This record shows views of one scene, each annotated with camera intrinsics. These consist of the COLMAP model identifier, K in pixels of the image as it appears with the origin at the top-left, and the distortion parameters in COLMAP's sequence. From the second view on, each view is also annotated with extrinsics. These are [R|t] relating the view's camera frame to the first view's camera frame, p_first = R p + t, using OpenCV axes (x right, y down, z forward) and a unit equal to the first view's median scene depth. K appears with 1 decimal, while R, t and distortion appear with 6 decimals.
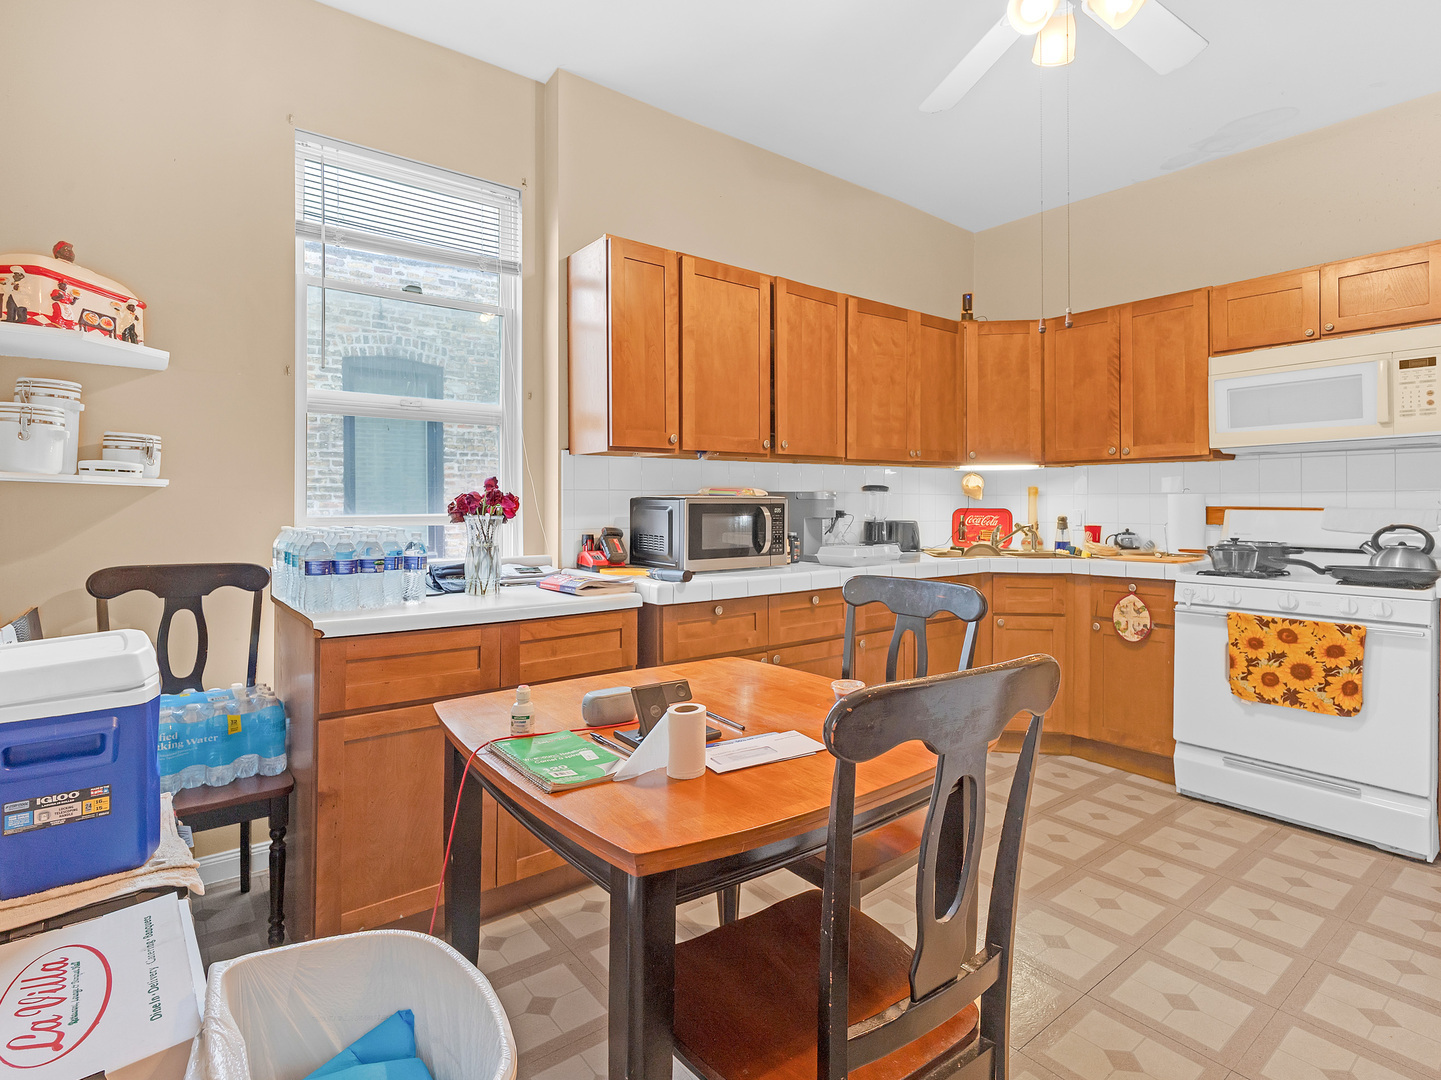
lens RADIAL K [[730.8, 0, 723.5], [0, 730.8, 506.3], [0, 0, 1]] dist [0.000097, -0.000388]
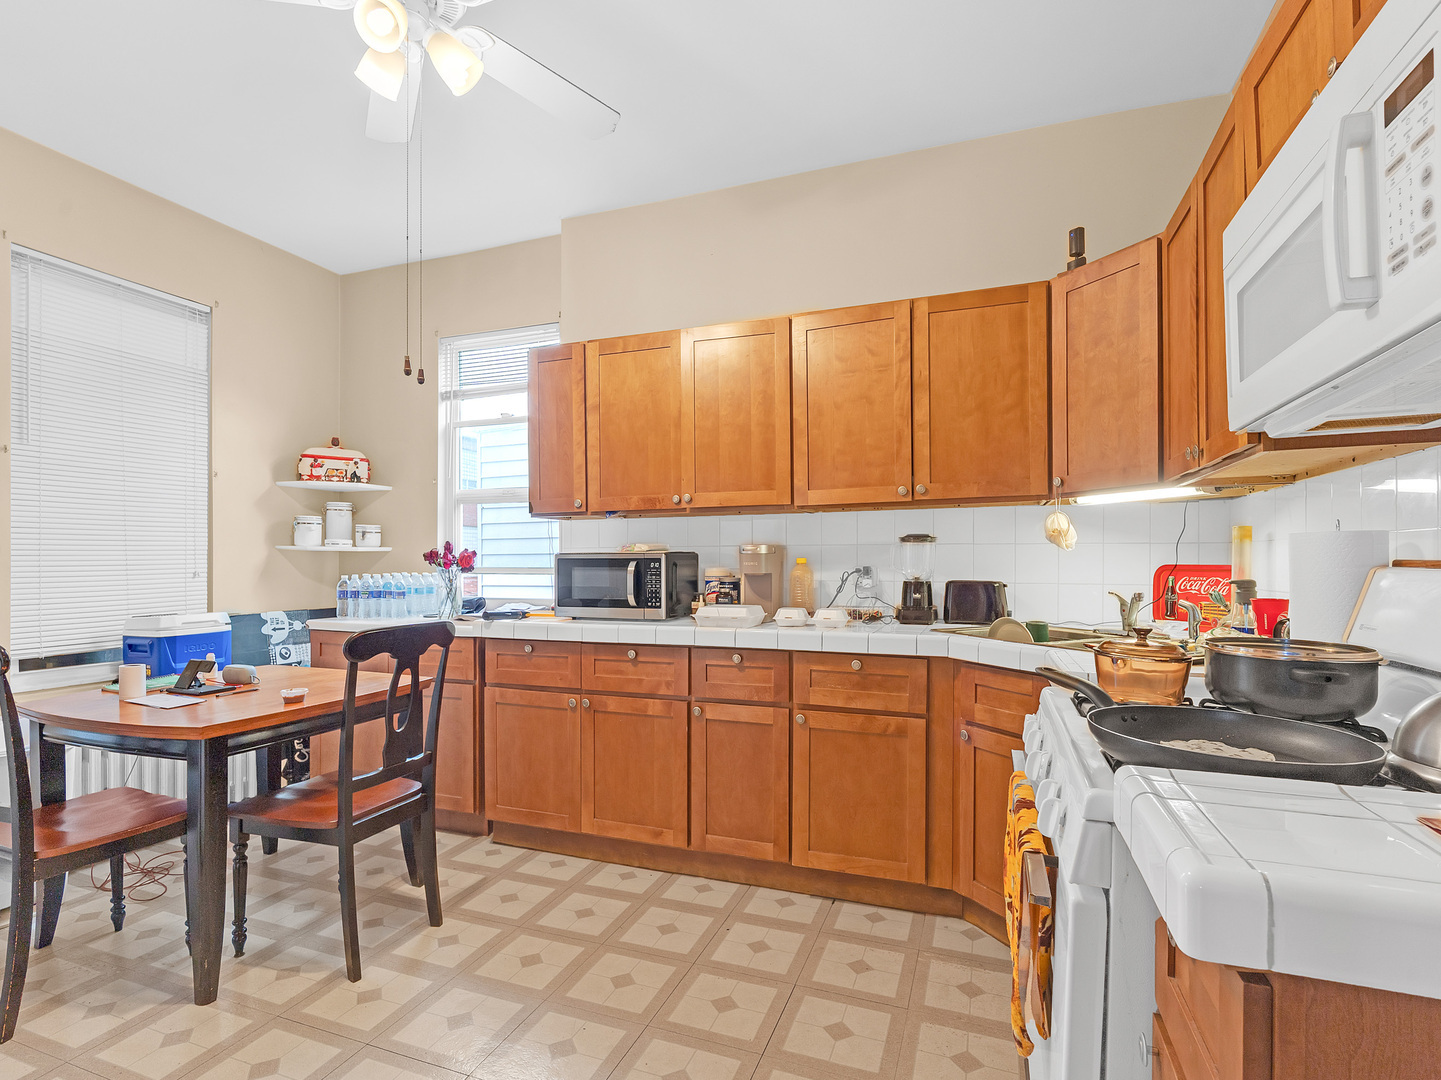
lens RADIAL K [[718.5, 0, 720.5], [0, 718.5, 540.0], [0, 0, 1]] dist [0.016176, 0.000105]
pose [[0.520427, -0.021848, -0.853626, 0.979661], [0.000322, 0.999678, -0.025390, -0.003896], [0.853906, 0.012938, 0.520266, 0.566009]]
